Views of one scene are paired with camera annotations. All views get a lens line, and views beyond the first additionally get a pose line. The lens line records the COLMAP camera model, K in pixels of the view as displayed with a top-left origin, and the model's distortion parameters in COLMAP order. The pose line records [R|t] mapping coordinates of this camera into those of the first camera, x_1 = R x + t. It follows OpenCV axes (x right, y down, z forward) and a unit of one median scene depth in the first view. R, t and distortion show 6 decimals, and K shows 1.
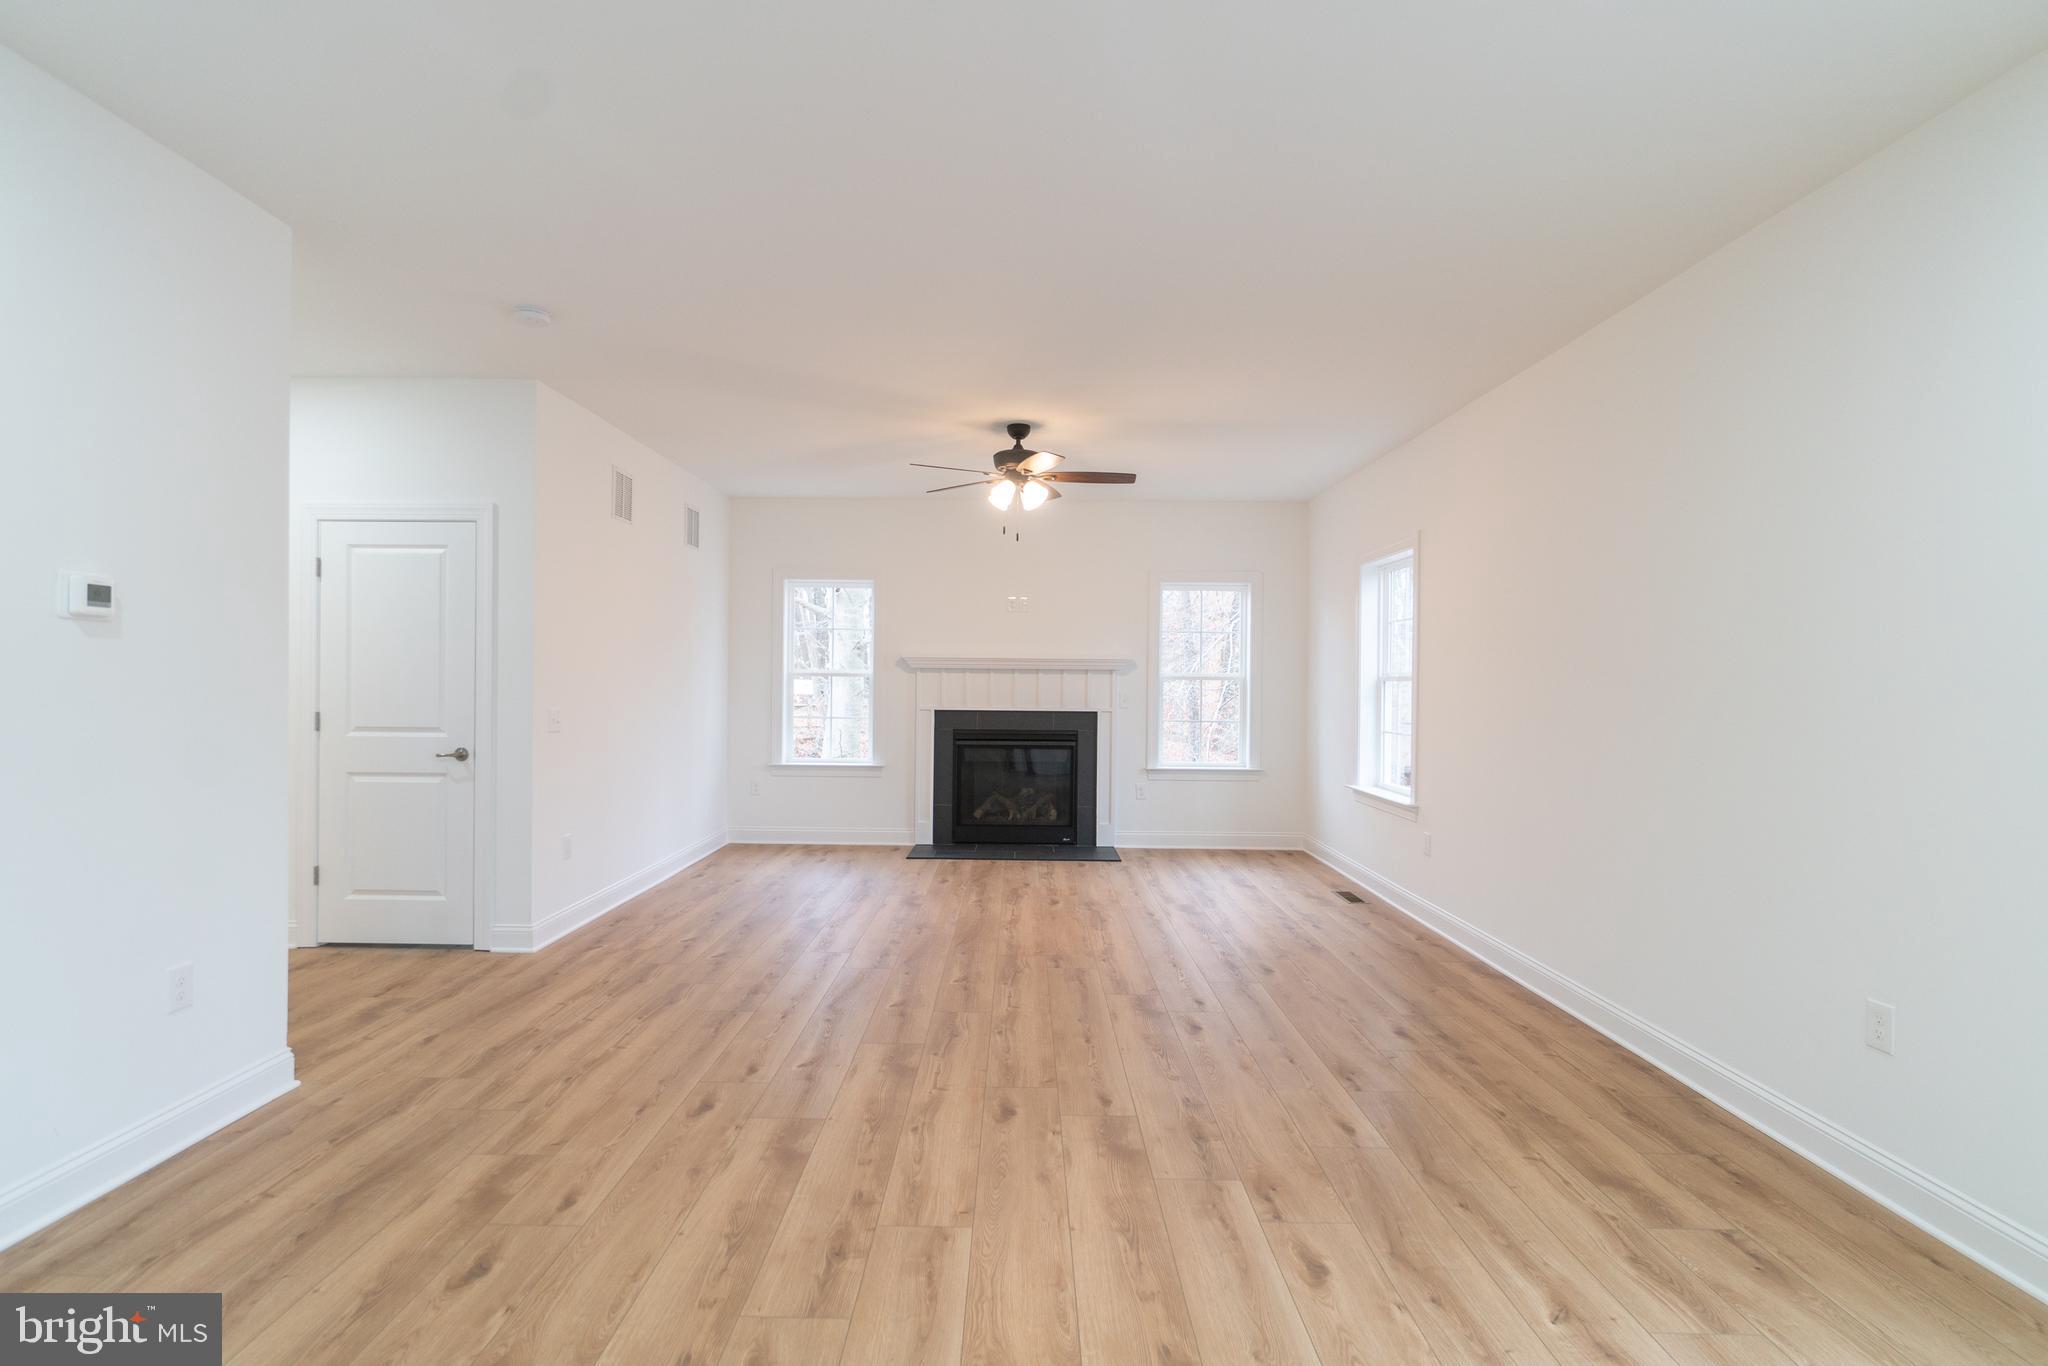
lens RADIAL K [[974.1, 0, 1006.3], [0, 974.1, 683.2], [0, 0, 1]] dist [-0.002129, 0.000246]
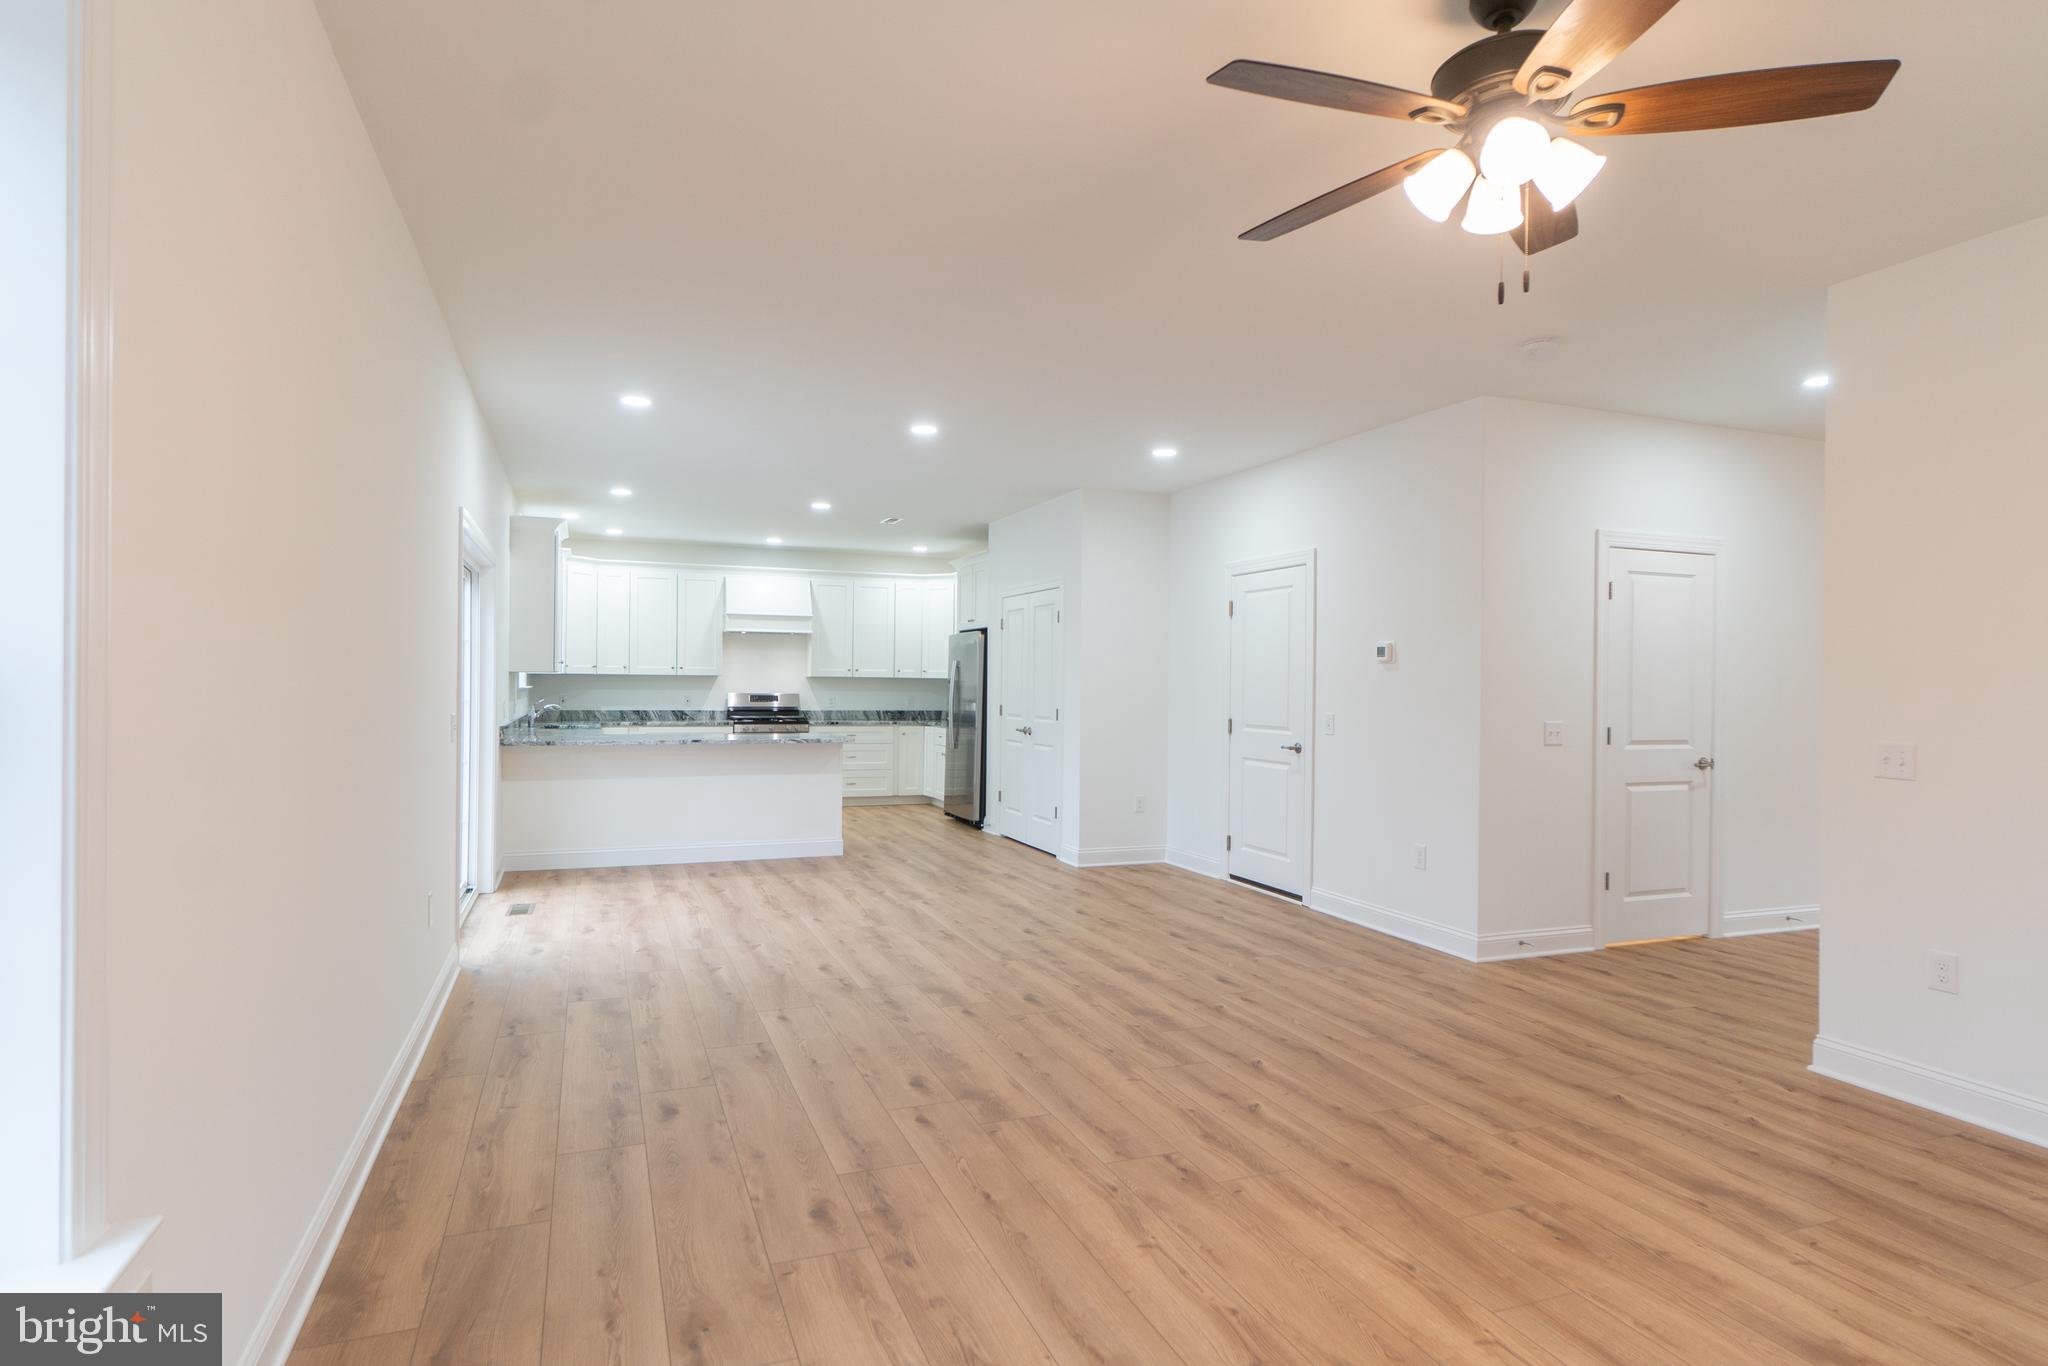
lens RADIAL K [[1090.4, 0, 1013.5], [0, 1090.4, 682.1], [0, 0, 1]] dist [0.015295, -0.000156]
pose [[-0.926429, -0.021596, -0.375849, 0.340008], [-0.022381, 0.999747, -0.002278, 0.000015], [0.375803, 0.006302, -0.926678, 1.346325]]
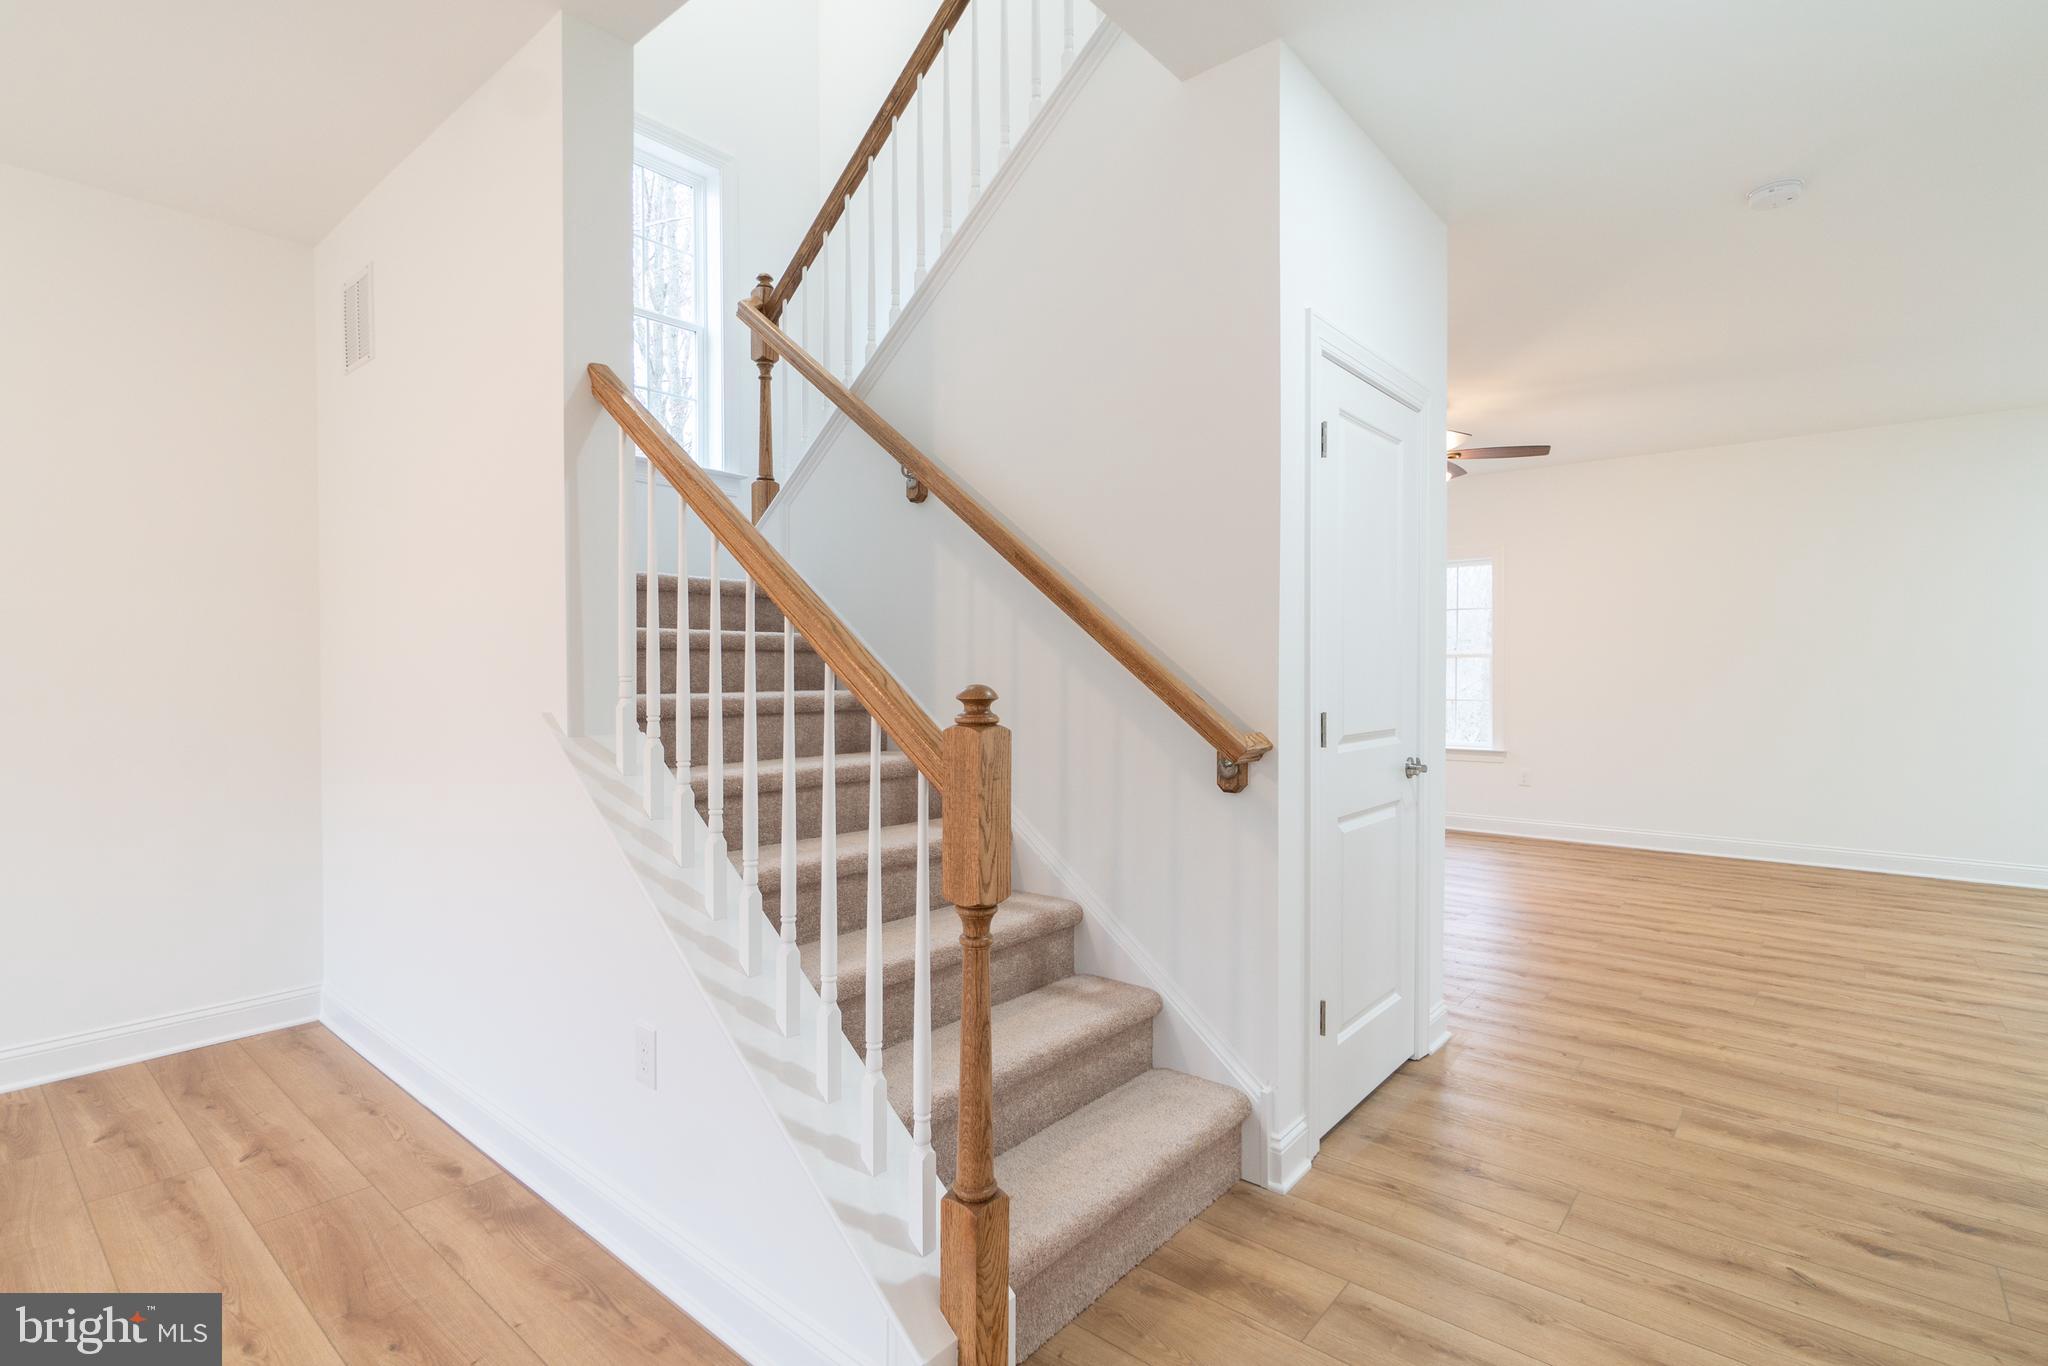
lens RADIAL K [[948.9, 0, 1001.6], [0, 948.9, 684.2], [0, 0, 1]] dist [-0.005380, -0.000262]
pose [[0.652373, -0.021480, 0.757593, -1.072796], [0.006683, 0.999722, 0.022590, -0.000285], [-0.757868, -0.009674, 0.652336, 0.695403]]
